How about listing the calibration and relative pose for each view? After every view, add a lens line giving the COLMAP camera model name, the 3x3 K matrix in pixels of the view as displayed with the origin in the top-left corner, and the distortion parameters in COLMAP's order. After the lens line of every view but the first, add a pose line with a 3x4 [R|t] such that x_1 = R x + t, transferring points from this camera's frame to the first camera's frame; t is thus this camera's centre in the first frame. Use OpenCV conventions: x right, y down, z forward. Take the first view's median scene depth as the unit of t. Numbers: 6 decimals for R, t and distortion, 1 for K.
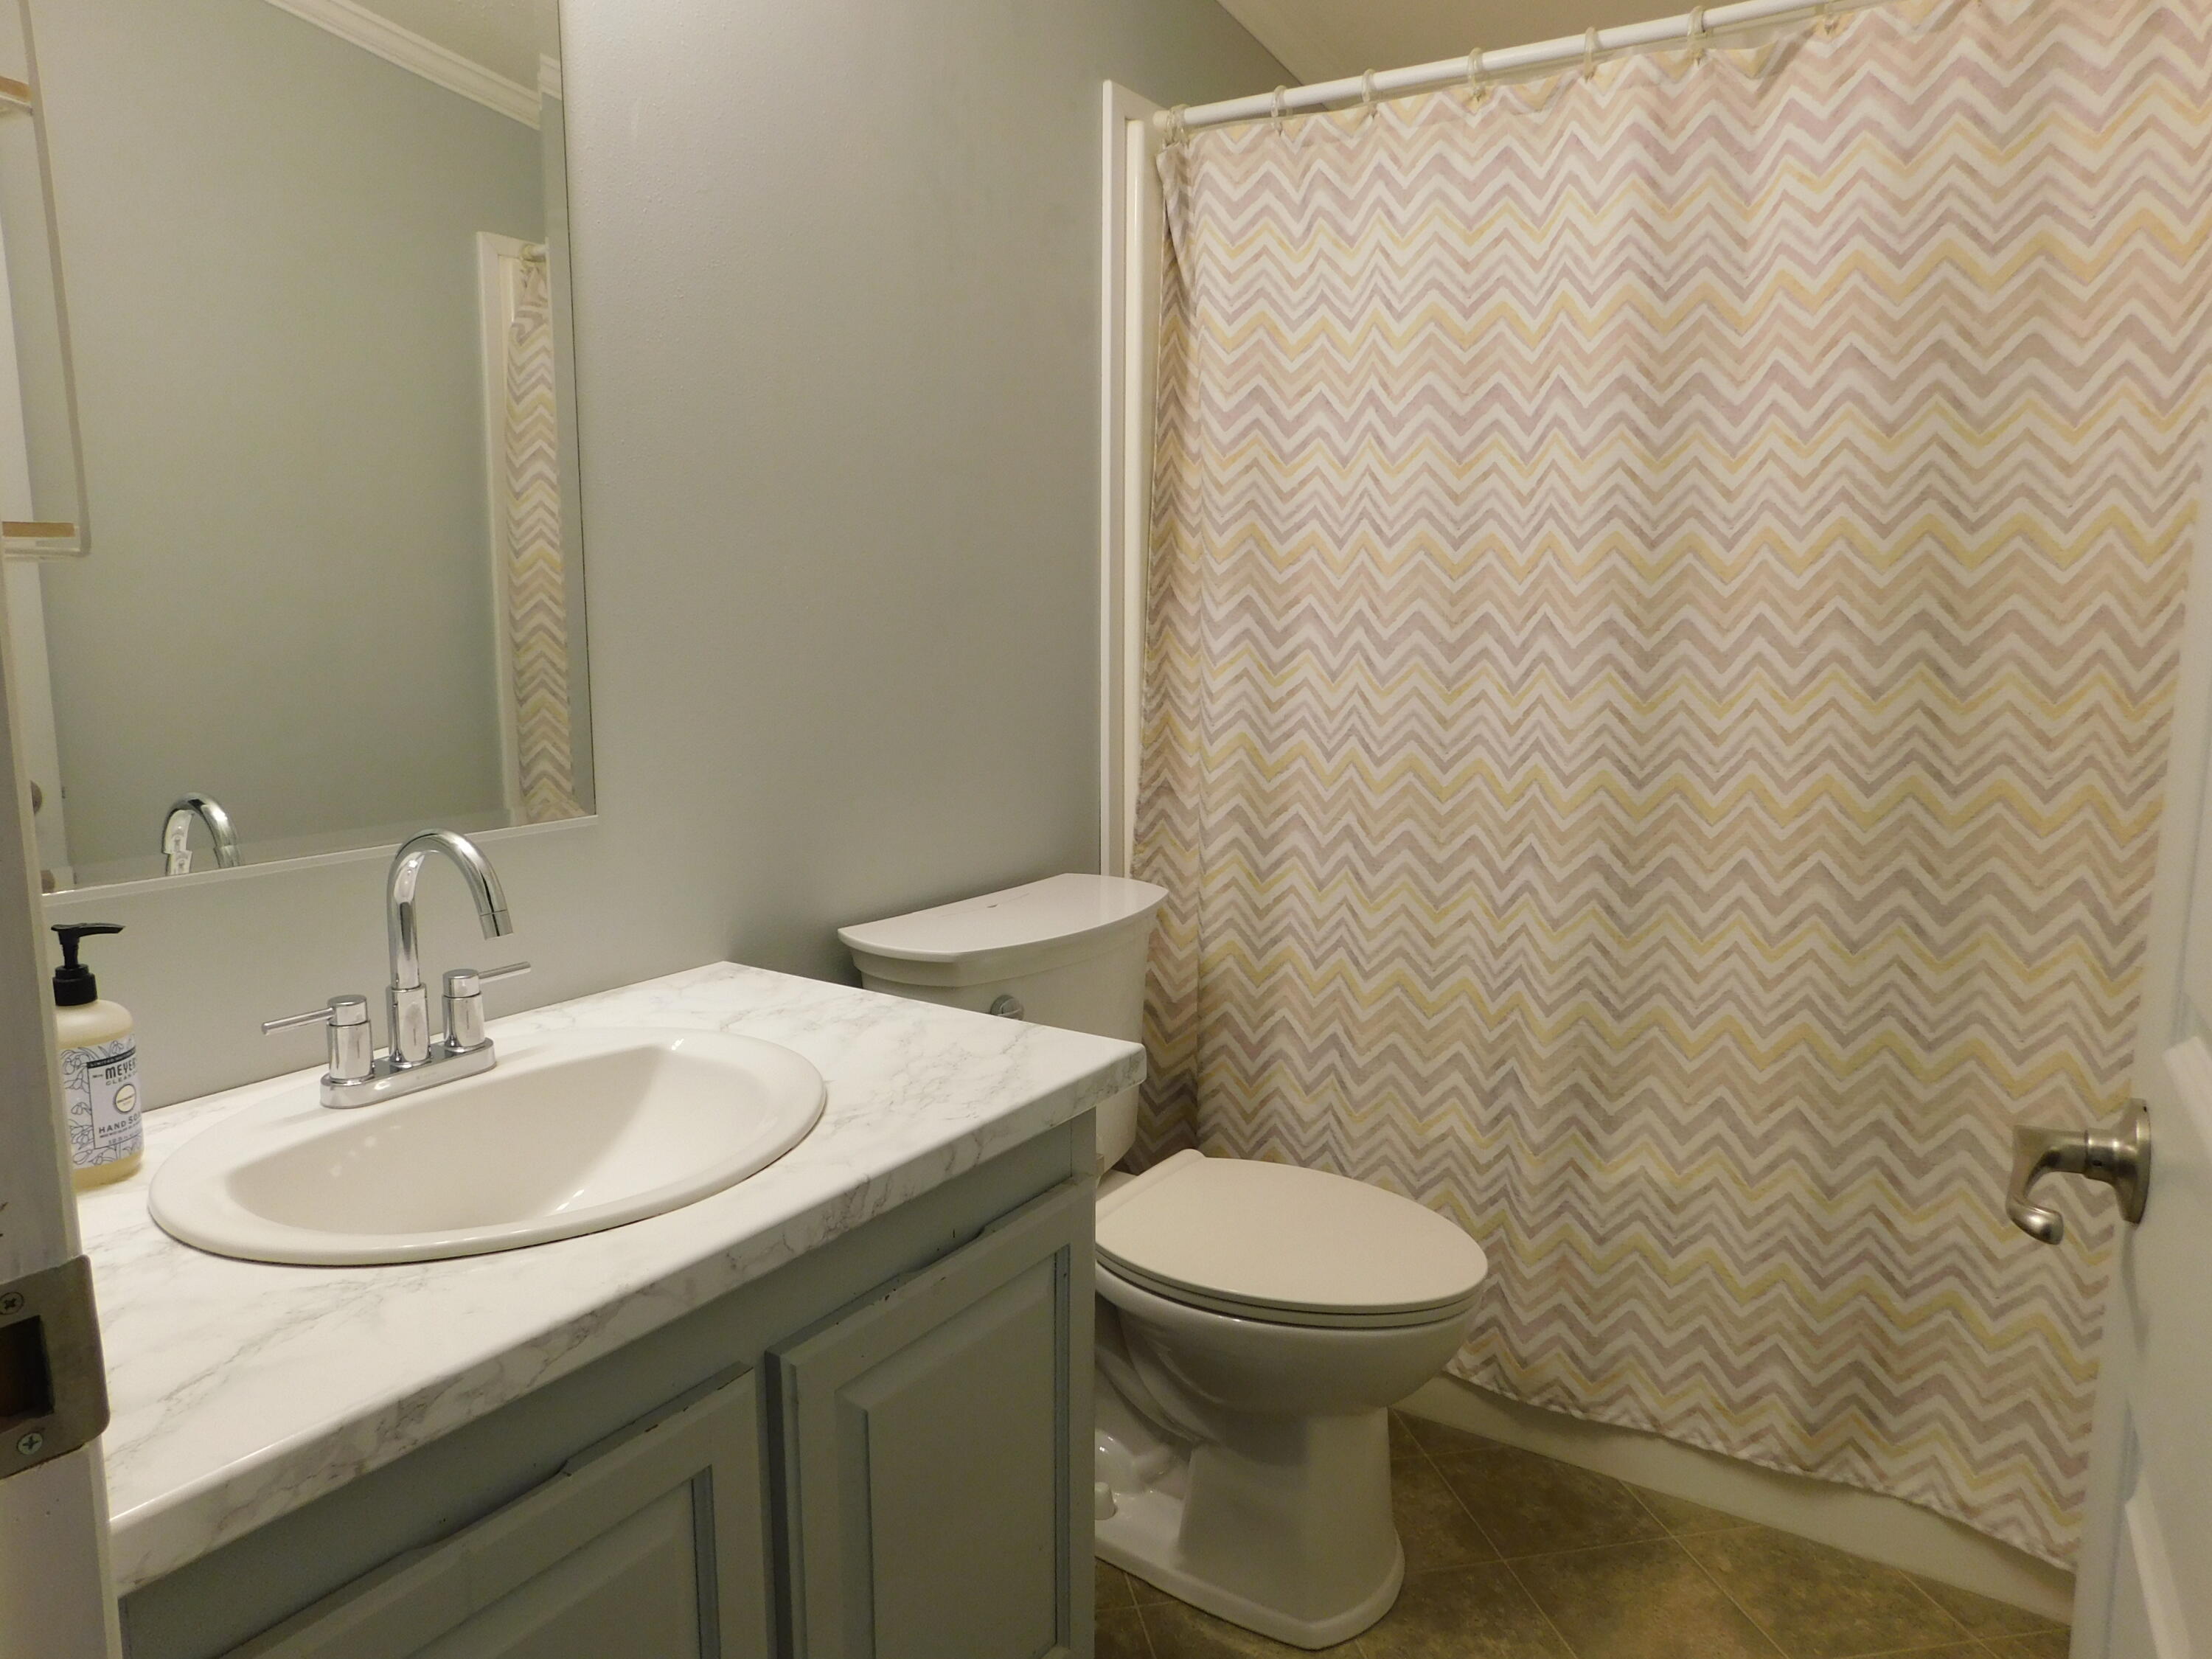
lens RADIAL K [[1467.4, 0, 1109.1], [0, 1467.4, 826.9], [0, 0, 1]] dist [-0.070651, 0.062040]
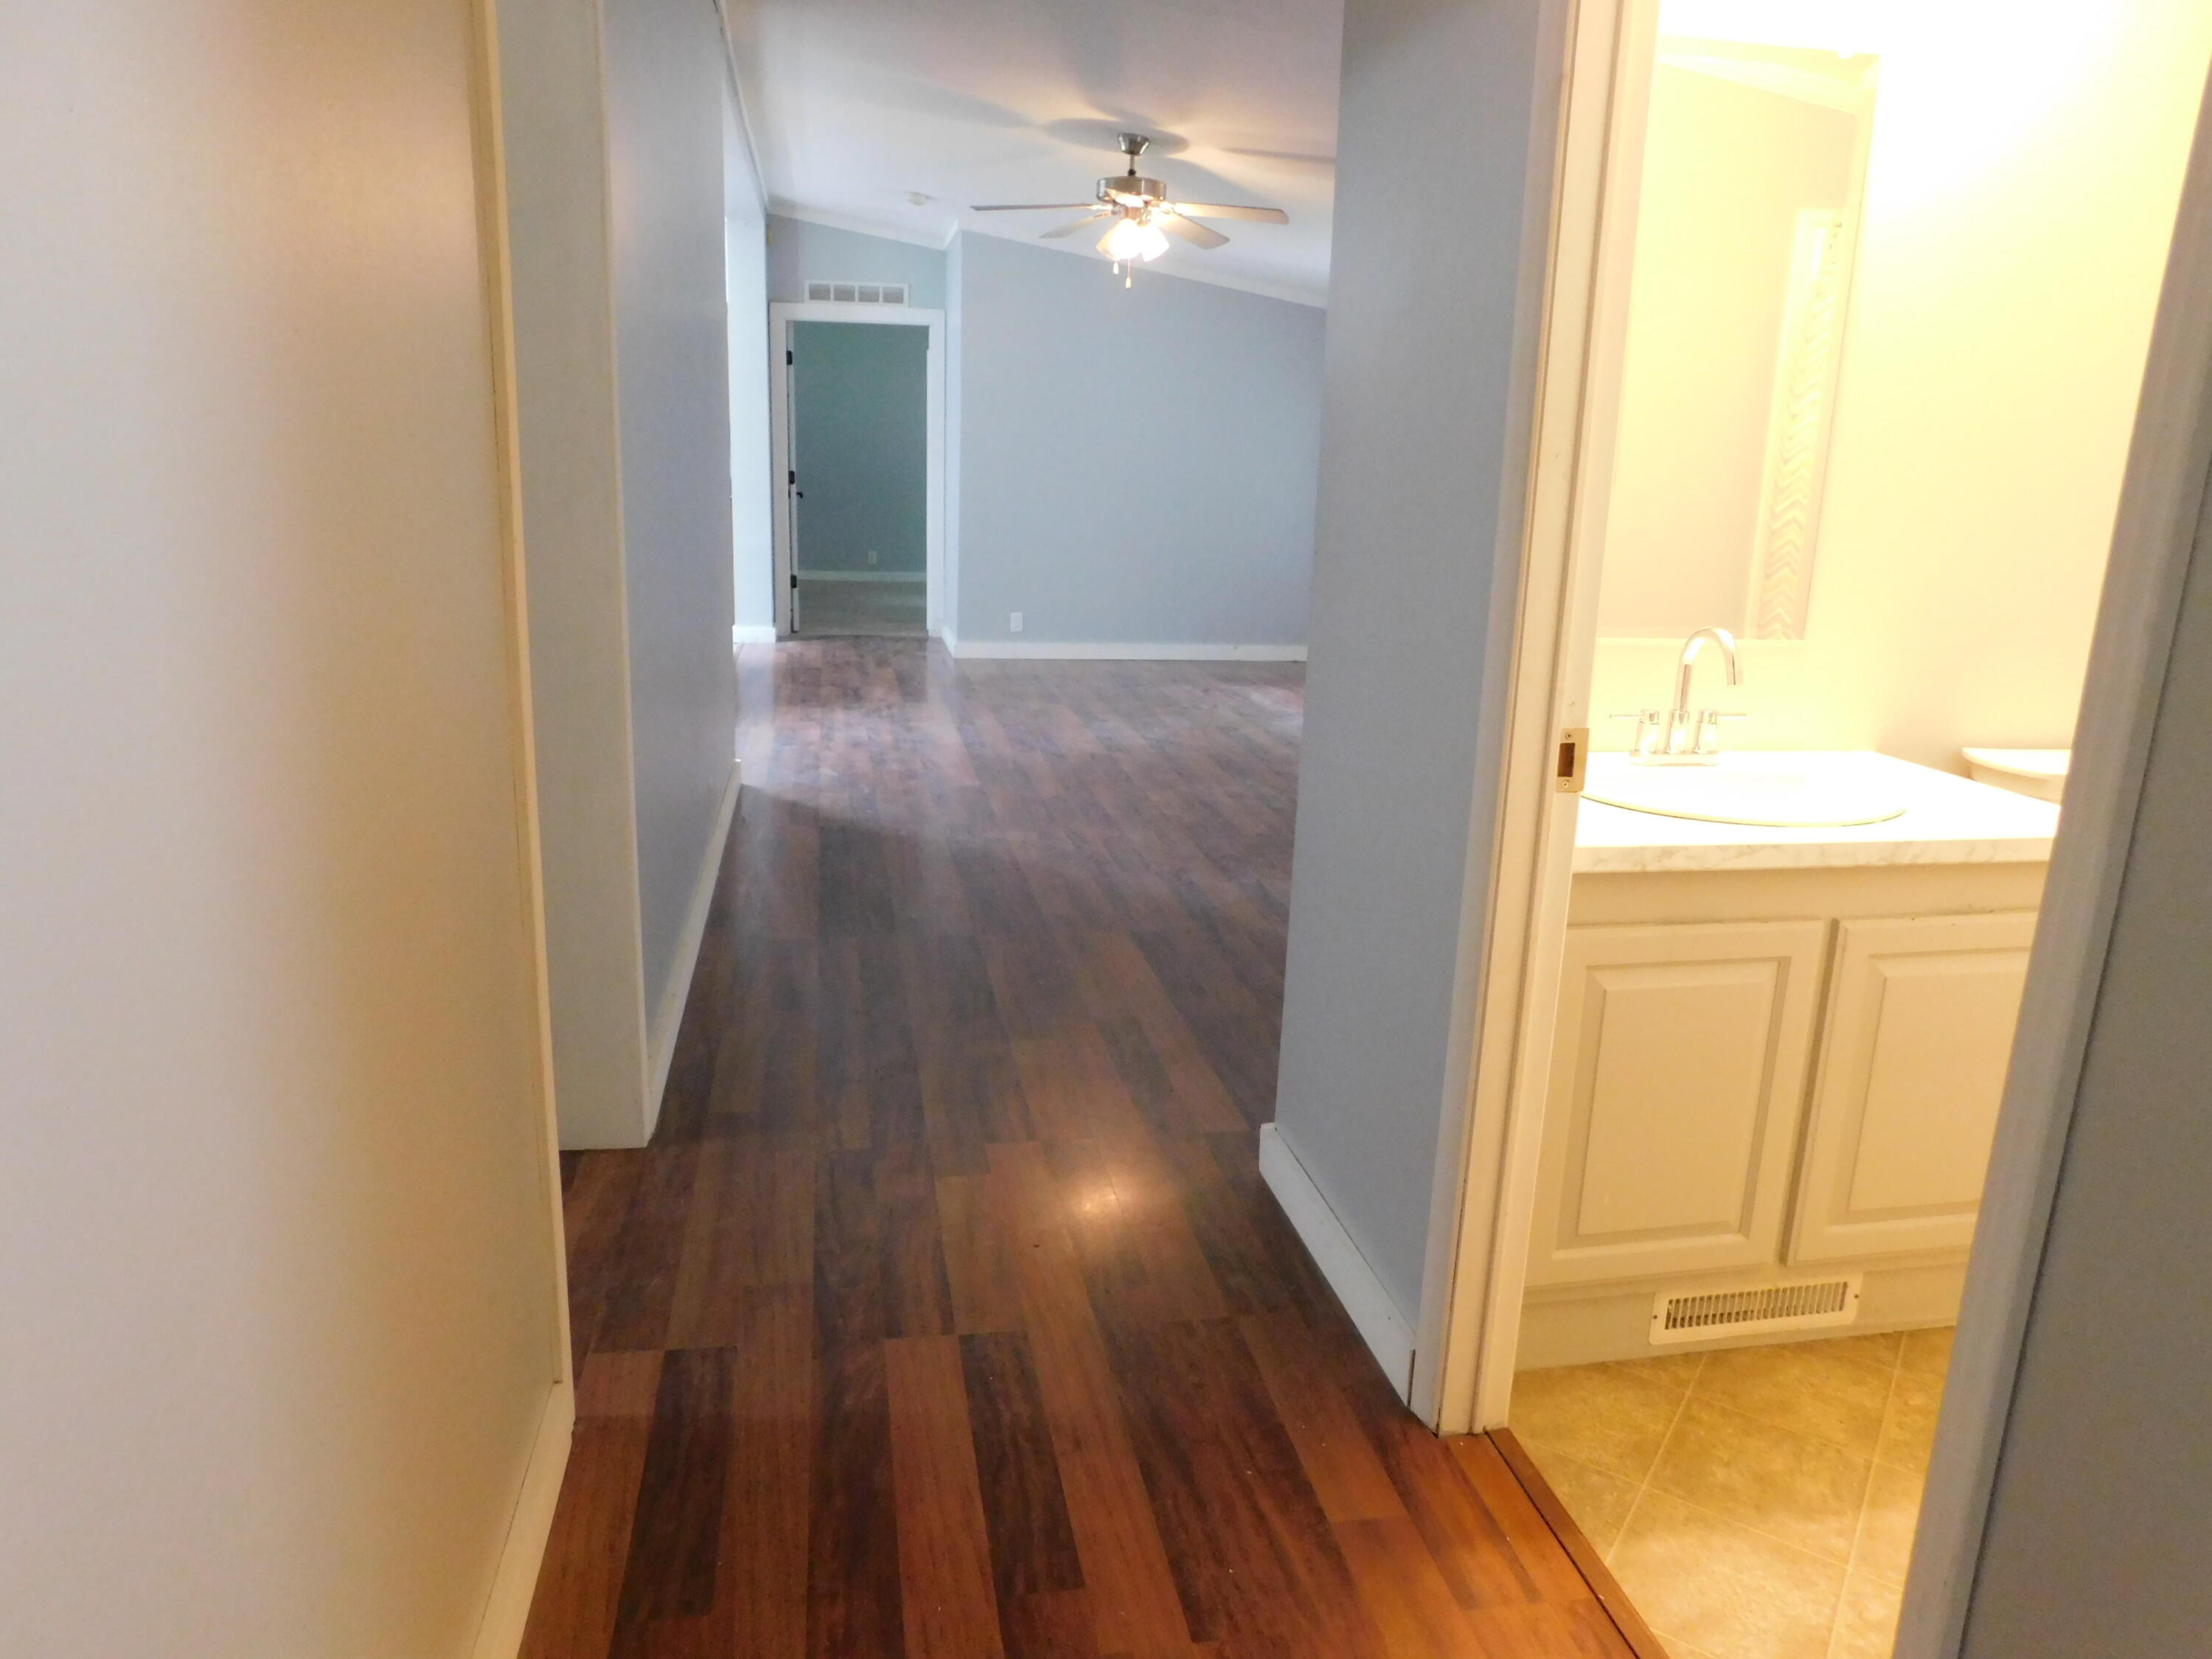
lens RADIAL K [[1467.4, 0, 1109.1], [0, 1467.4, 826.9], [0, 0, 1]] dist [-0.070651, 0.062040]
pose [[0.690743, 0.189074, -0.697943, 0.372700], [-0.135252, 0.981958, 0.132157, 0.116884], [0.710338, 0.003112, 0.703854, -0.915683]]
